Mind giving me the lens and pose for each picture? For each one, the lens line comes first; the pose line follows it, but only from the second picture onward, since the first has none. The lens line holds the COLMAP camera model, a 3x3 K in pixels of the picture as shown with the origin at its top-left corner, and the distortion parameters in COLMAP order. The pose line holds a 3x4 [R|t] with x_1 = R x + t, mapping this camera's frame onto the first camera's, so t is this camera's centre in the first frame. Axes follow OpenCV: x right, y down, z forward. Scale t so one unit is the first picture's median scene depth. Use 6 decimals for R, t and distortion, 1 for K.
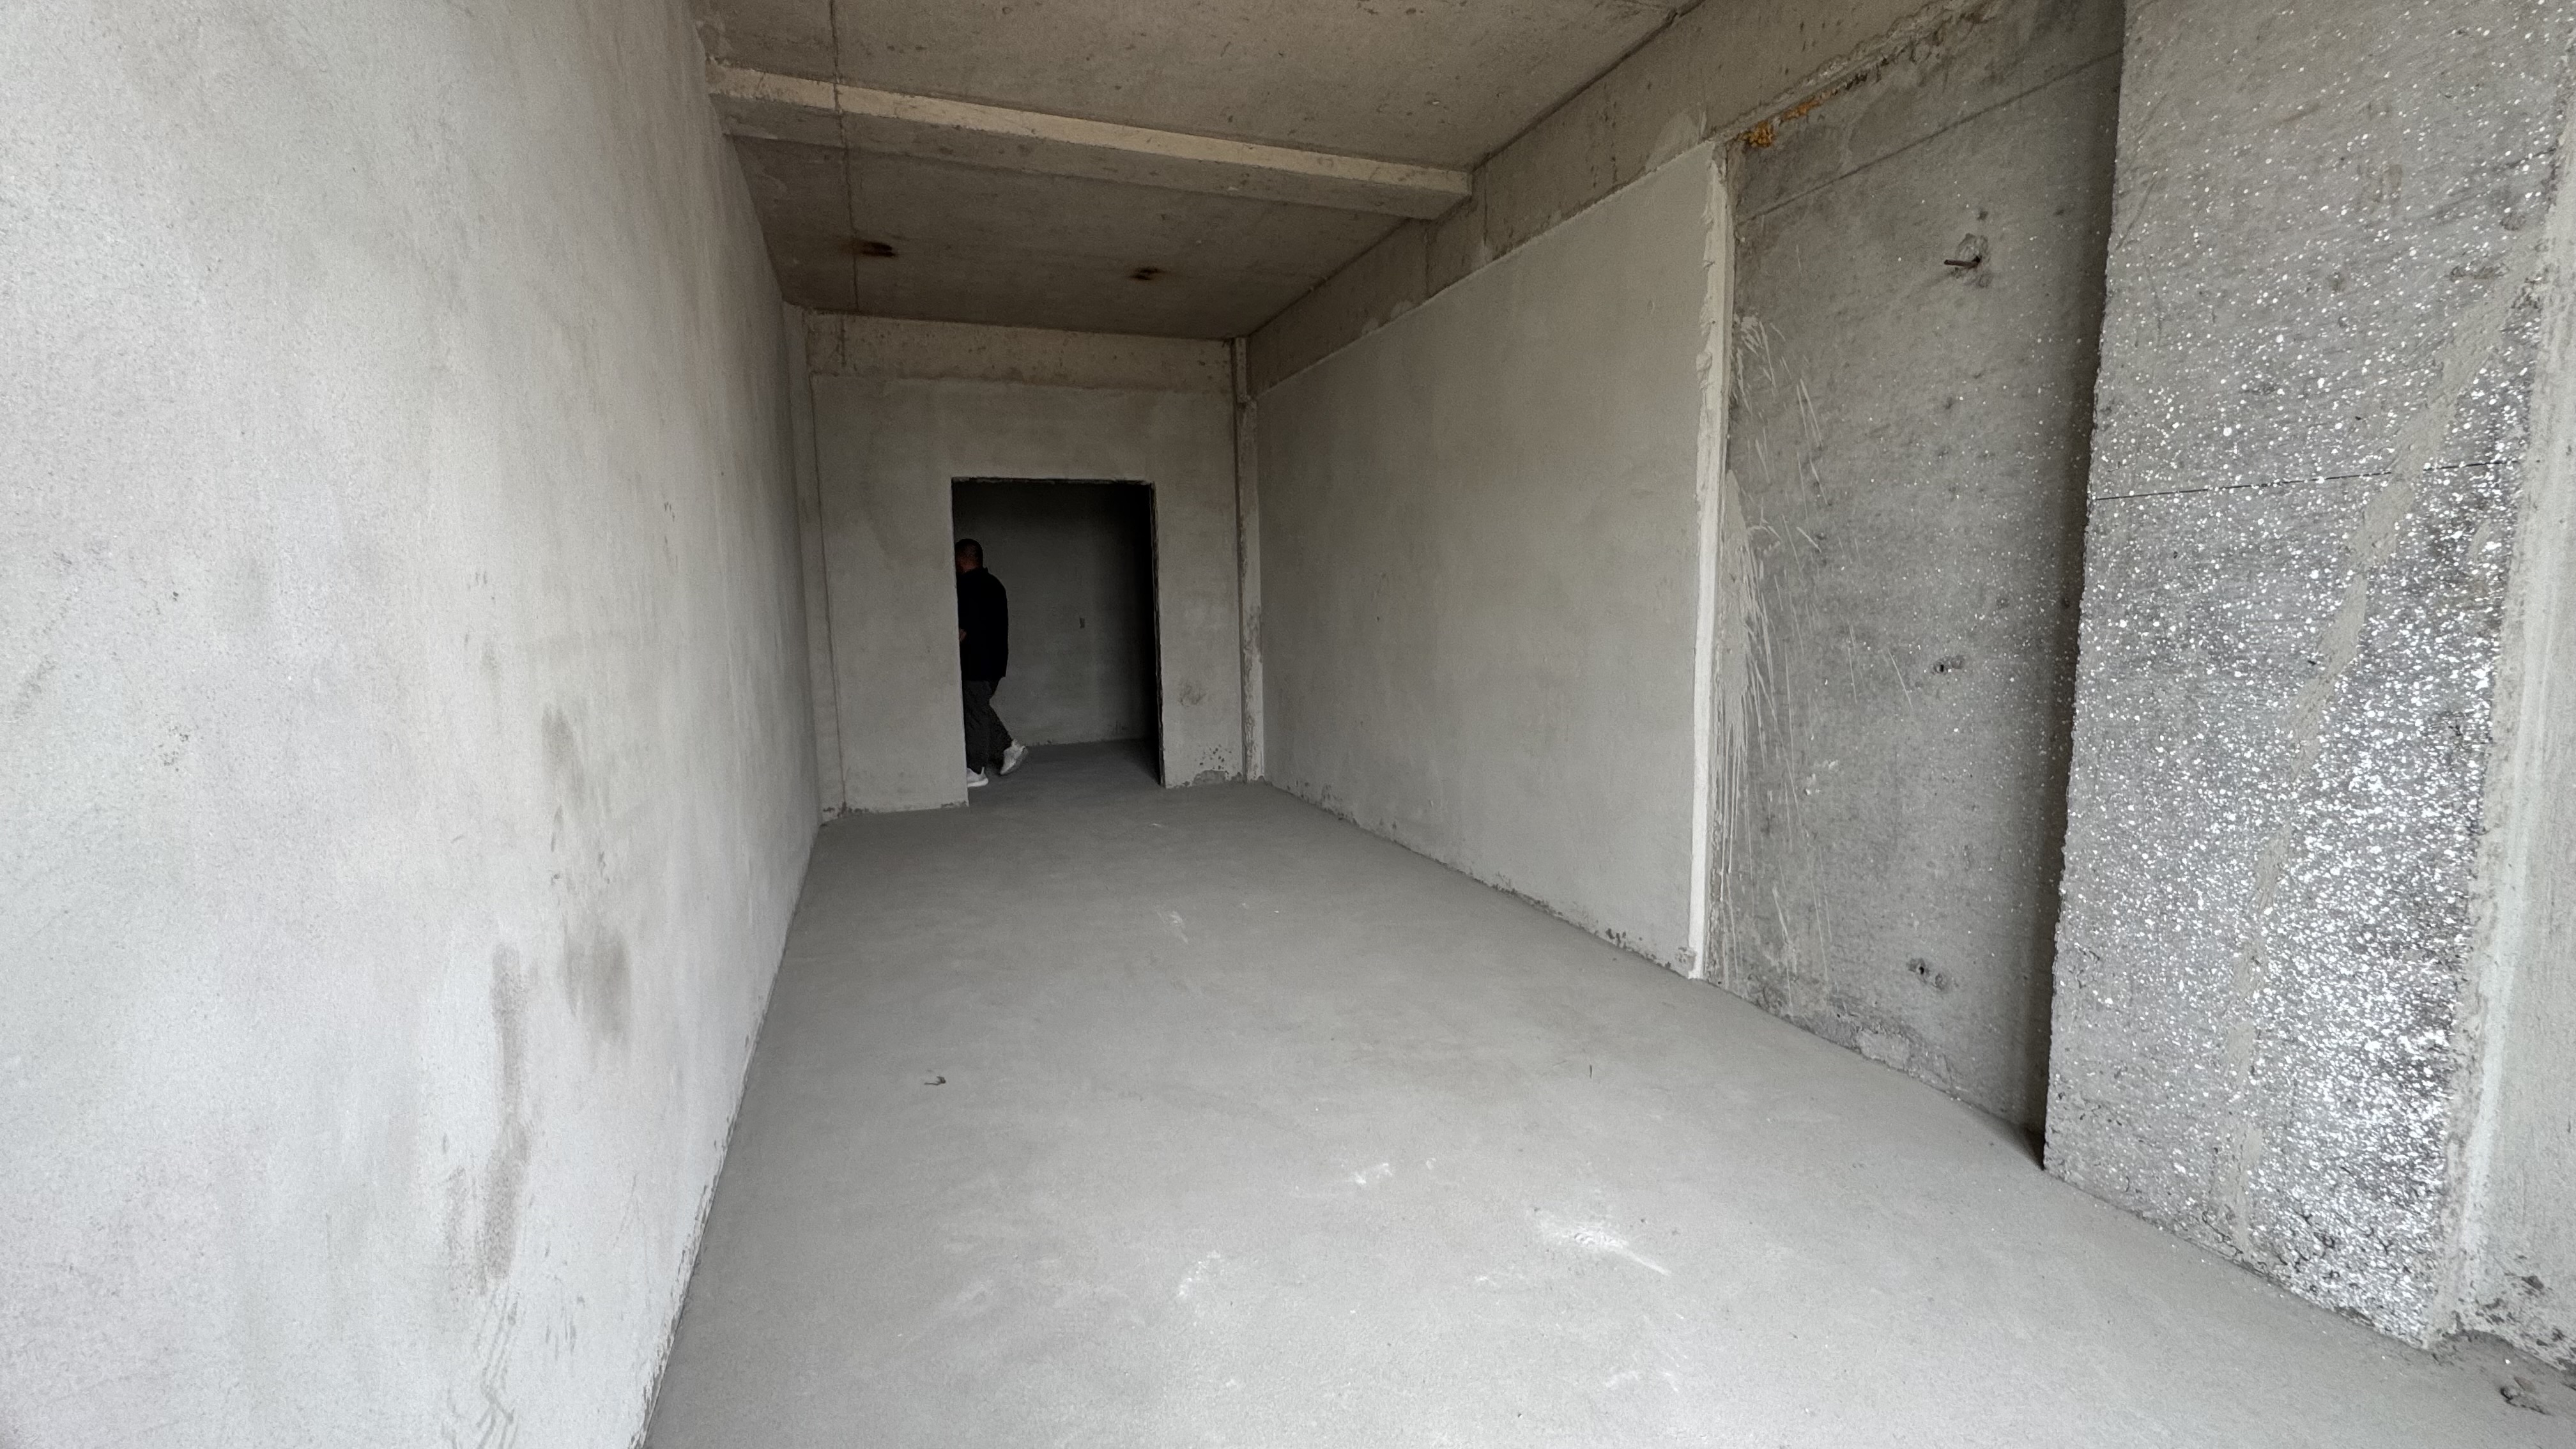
lens RADIAL K [[1030.7, 0, 1298.8], [0, 1030.7, 729.8], [0, 0, 1]] dist [-0.003105, 0.000583]
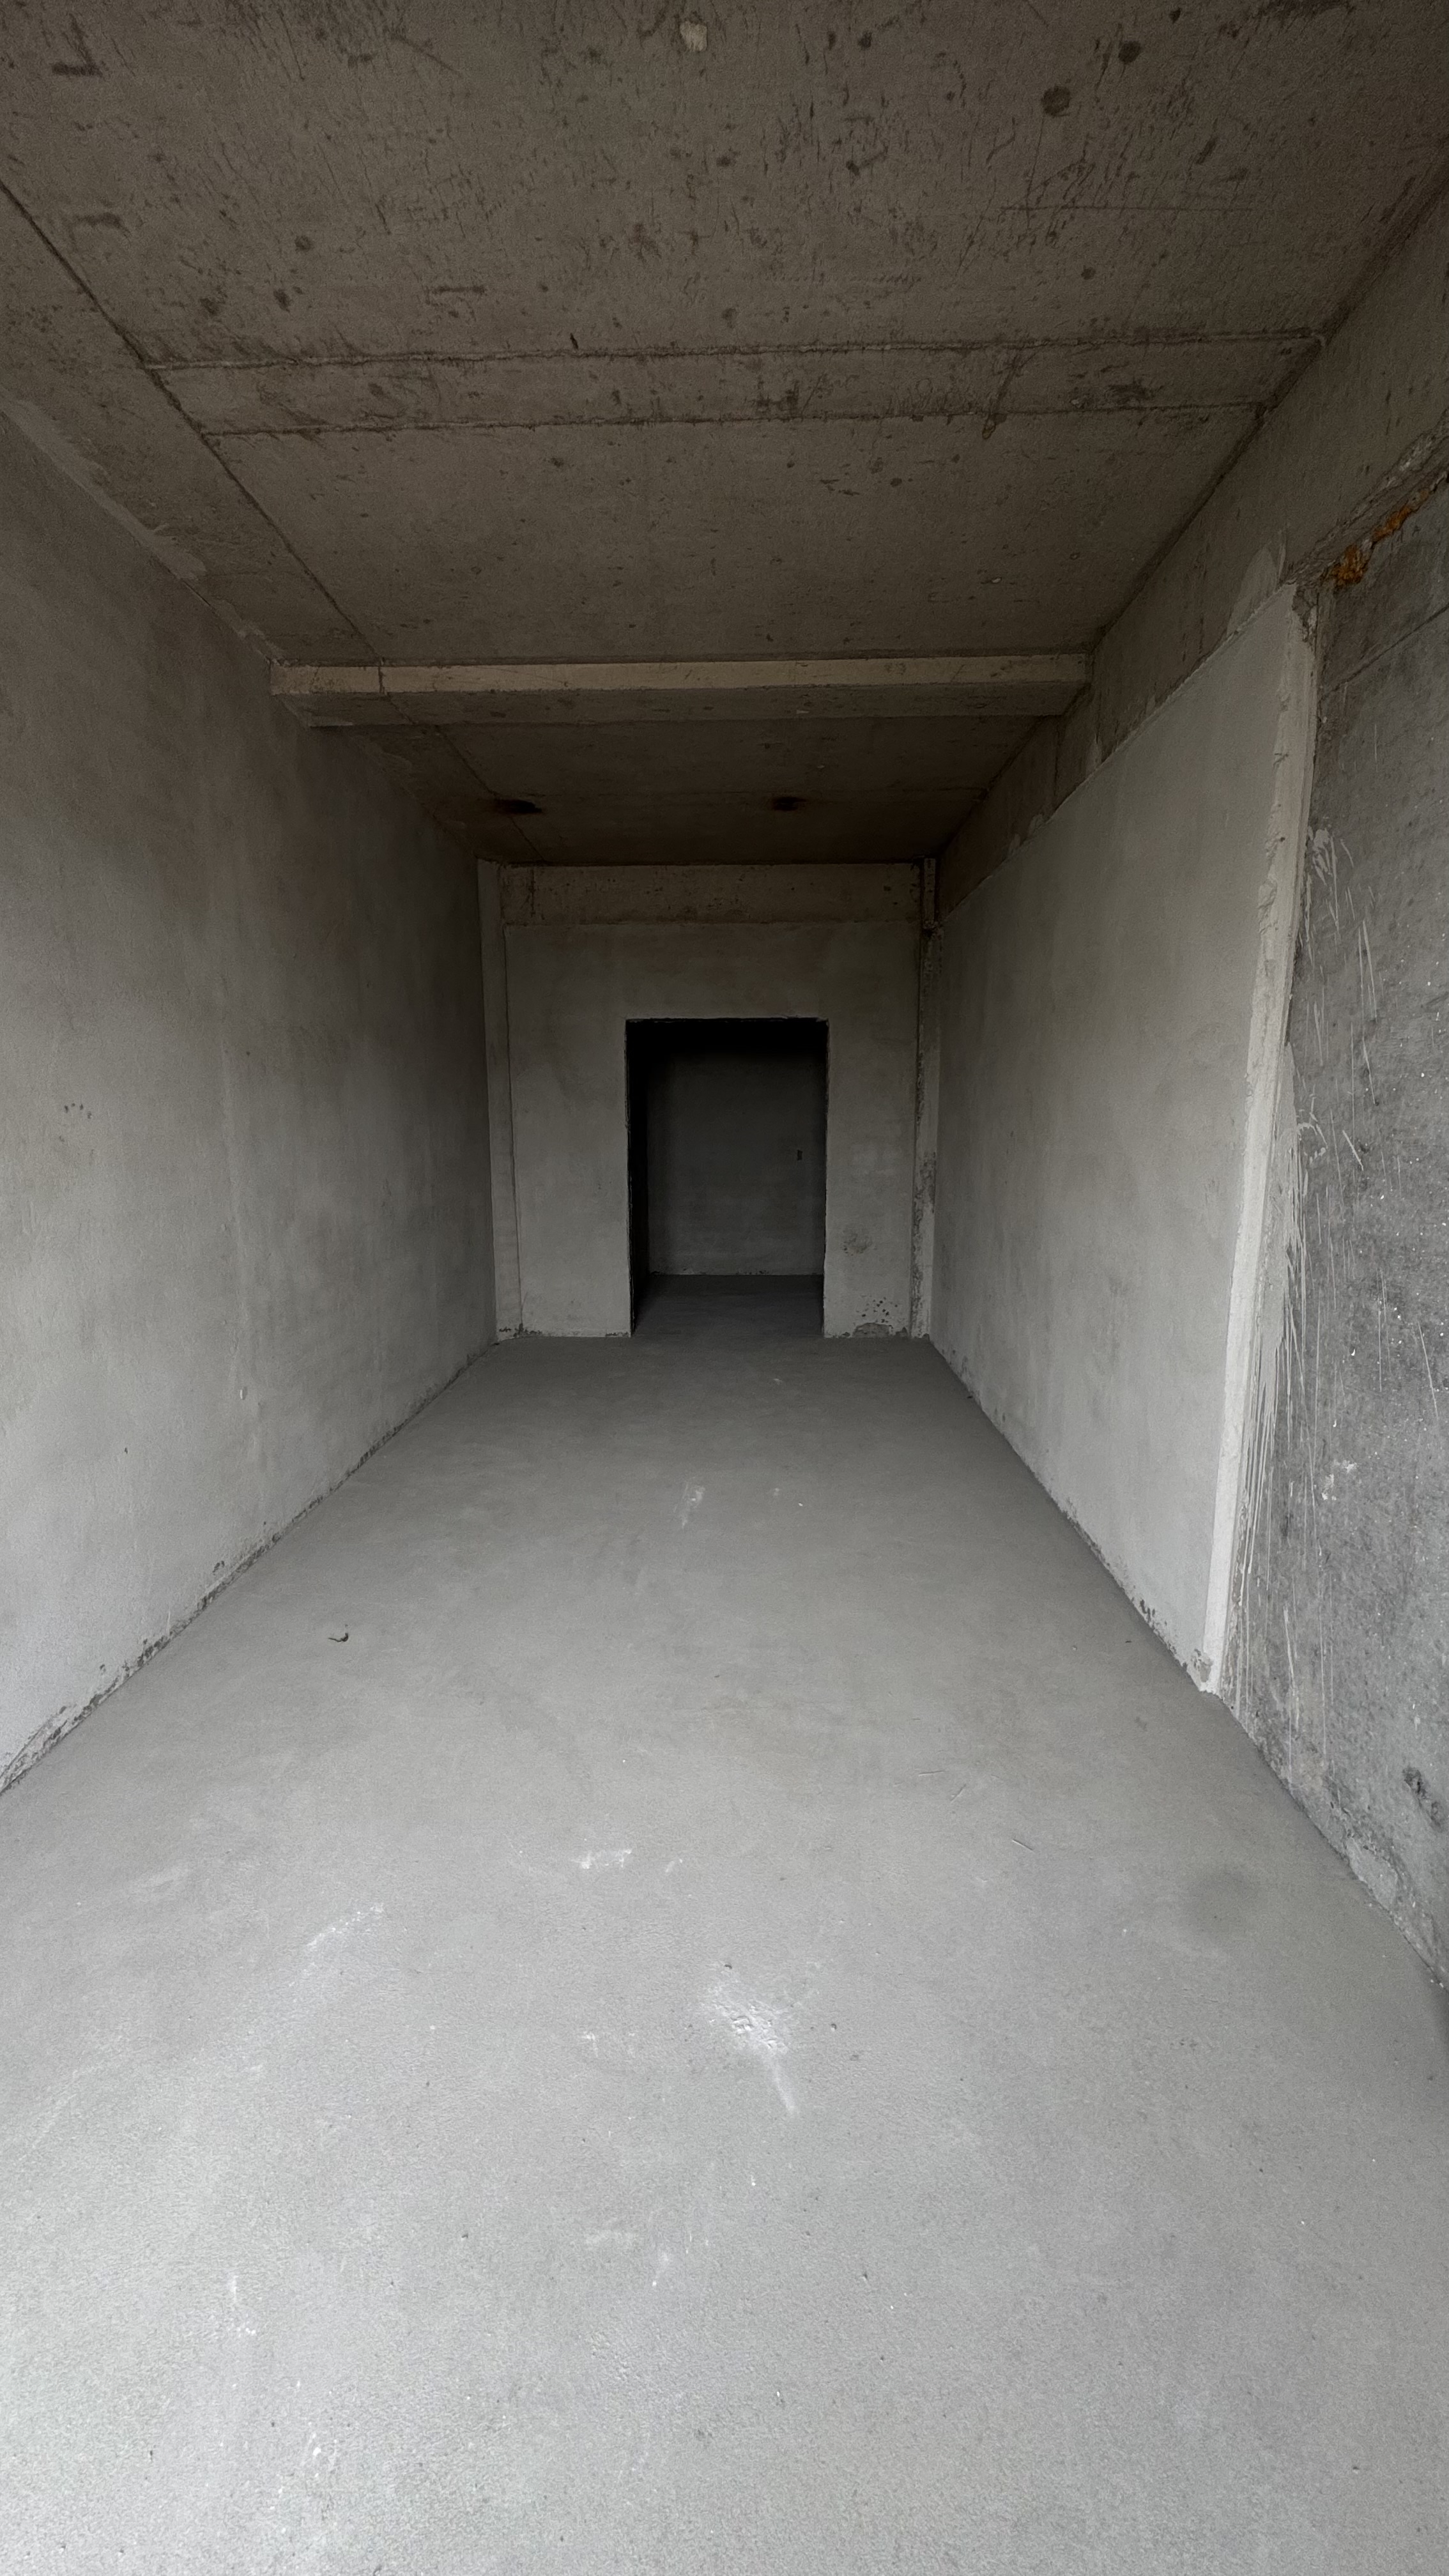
lens RADIAL K [[1030.7, 0, 715.7], [0, 1030.7, 1297.8], [0, 0, 1]] dist [-0.003105, 0.000583]
pose [[0.923337, 0.085986, -0.374239, 0.304728], [-0.065817, 0.995622, 0.066369, -0.084841], [0.378308, -0.036650, 0.924954, 0.144308]]
